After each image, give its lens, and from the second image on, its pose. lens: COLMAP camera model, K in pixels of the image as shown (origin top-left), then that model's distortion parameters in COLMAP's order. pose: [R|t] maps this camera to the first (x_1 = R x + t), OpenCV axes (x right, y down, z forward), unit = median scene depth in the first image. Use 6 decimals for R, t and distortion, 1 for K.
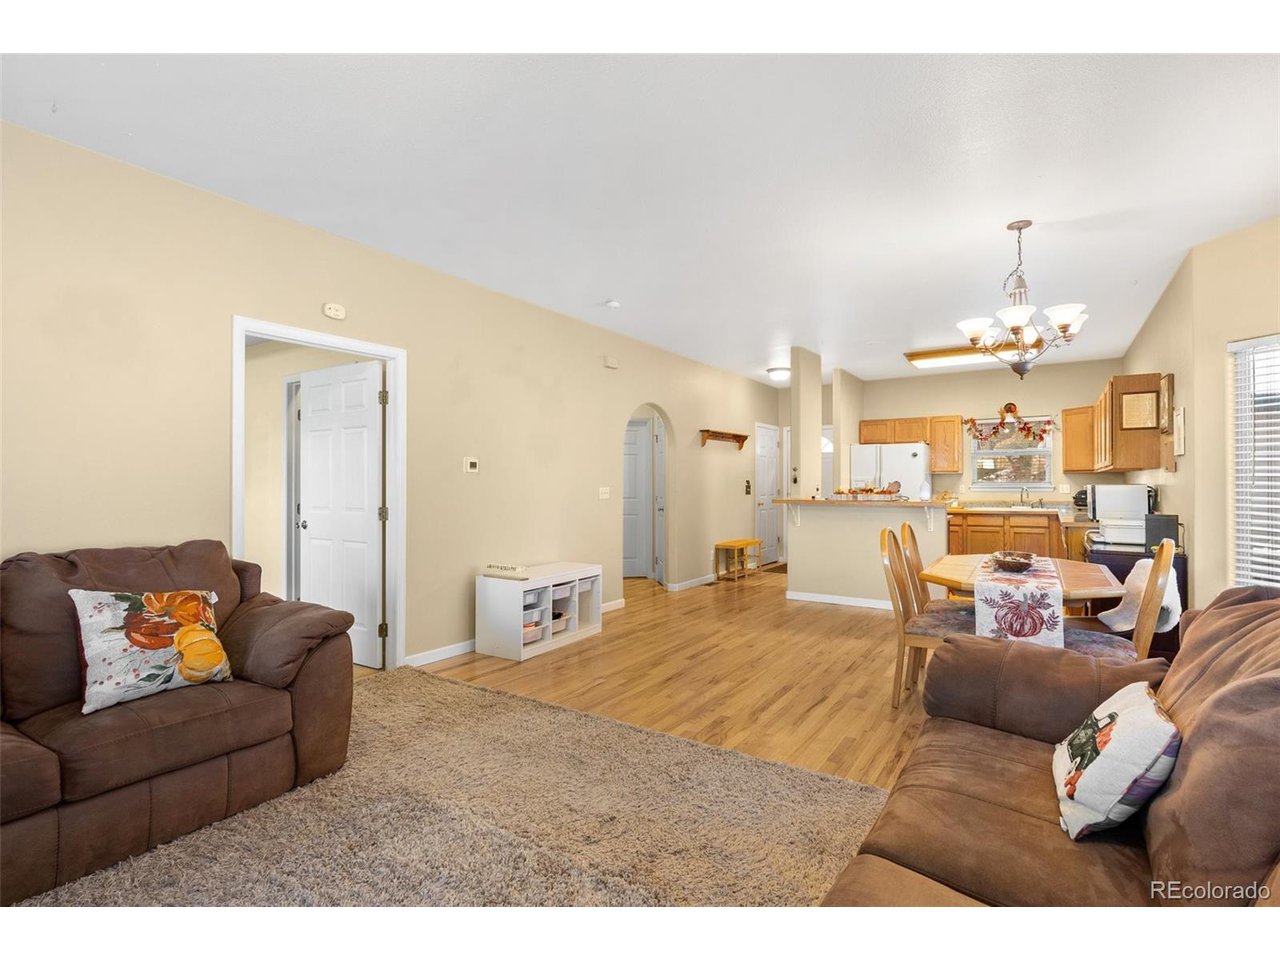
lens RADIAL K [[625.0, 0, 640.0], [0, 625.0, 480.0], [0, 0, 1]] dist [-0.002339, -0.000156]
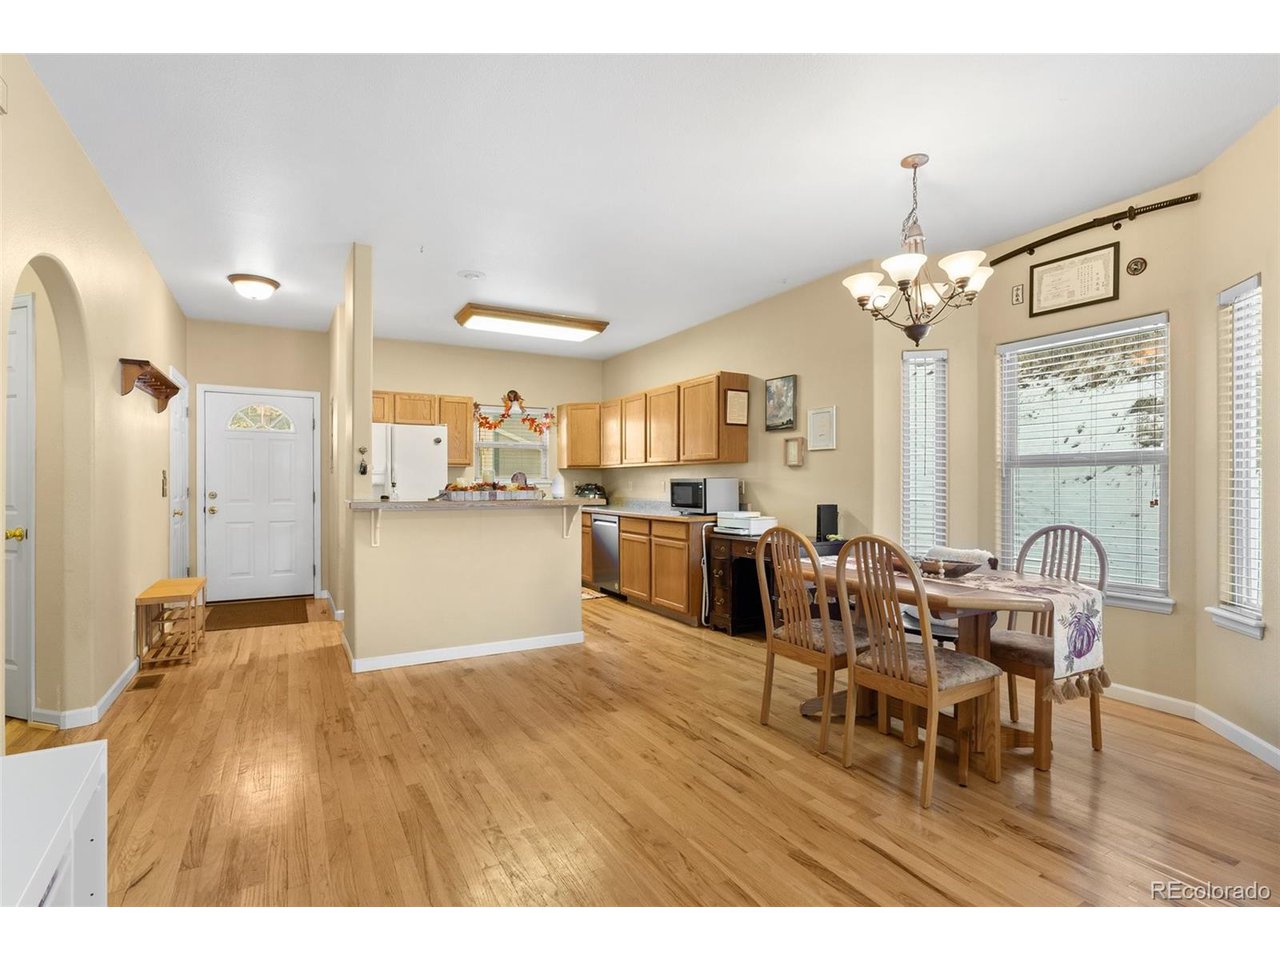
lens RADIAL K [[625.0, 0, 640.0], [0, 625.0, 480.0], [0, 0, 1]] dist [-0.002339, -0.000156]
pose [[0.457602, 0.004901, 0.889144, -0.237958], [-0.003036, 0.999988, -0.003949, 0.018361], [-0.889152, -0.000892, 0.457611, 0.738904]]
